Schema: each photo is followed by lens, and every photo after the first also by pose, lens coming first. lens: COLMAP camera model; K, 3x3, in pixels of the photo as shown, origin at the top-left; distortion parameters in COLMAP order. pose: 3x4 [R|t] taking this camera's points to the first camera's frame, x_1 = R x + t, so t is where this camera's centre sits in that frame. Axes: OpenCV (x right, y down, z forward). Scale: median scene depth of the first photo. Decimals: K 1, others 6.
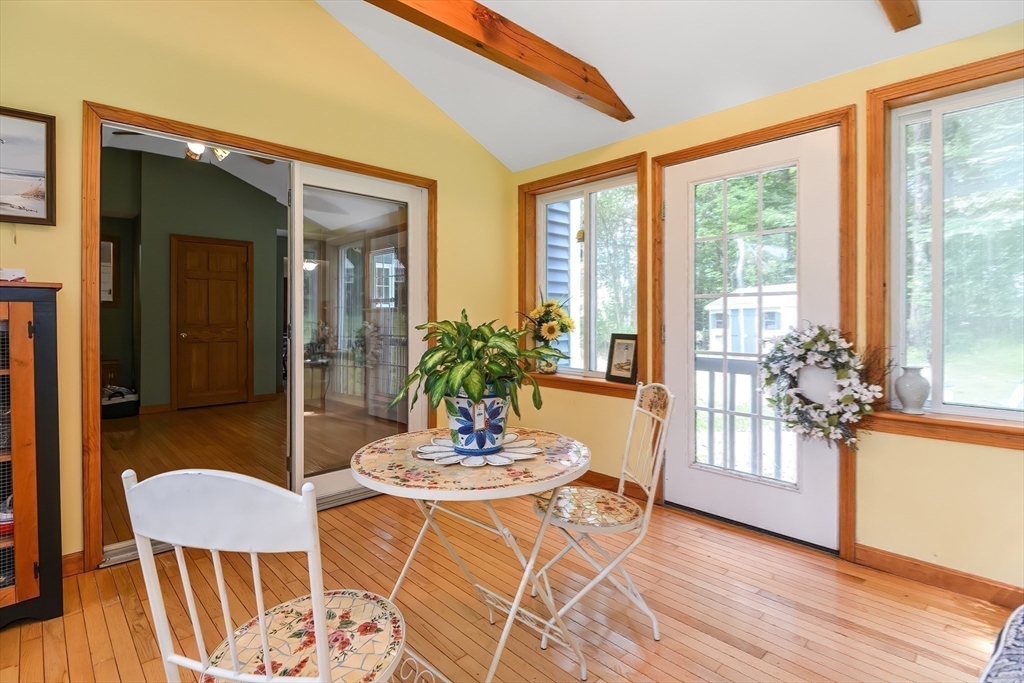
lens RADIAL K [[503.8, 0, 505.4], [0, 503.8, 334.6], [0, 0, 1]] dist [0.002279, -0.000889]
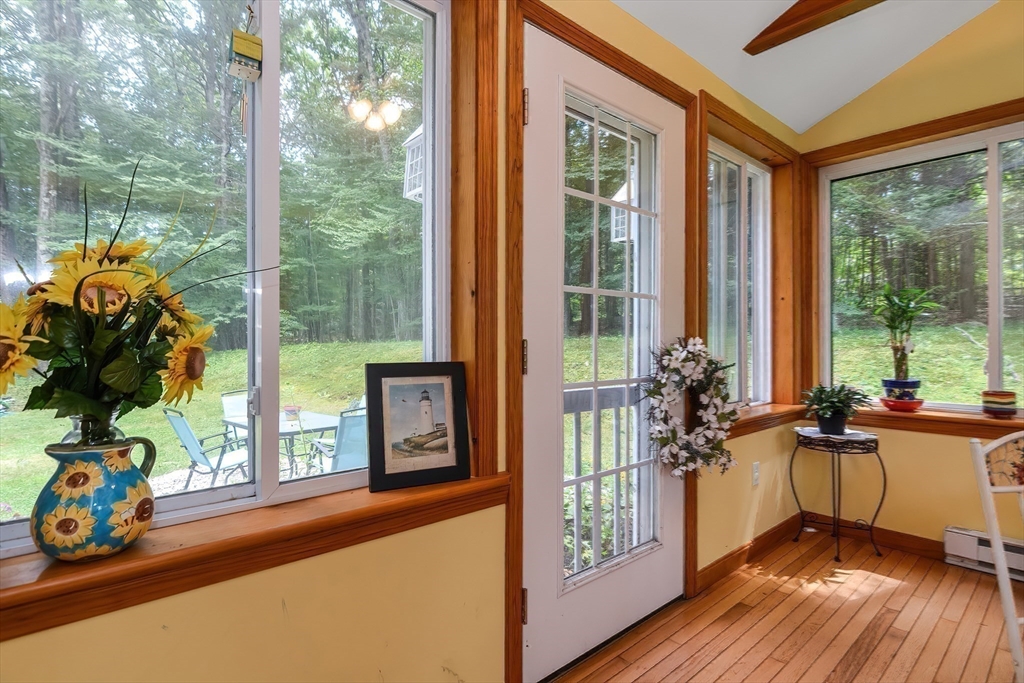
lens RADIAL K [[503.8, 0, 505.4], [0, 503.8, 334.6], [0, 0, 1]] dist [0.002279, -0.000889]
pose [[0.036760, 0.003642, 0.999317, -0.180132], [0.039764, 0.999196, -0.005104, -0.020033], [-0.998533, 0.039924, 0.036586, 0.991543]]
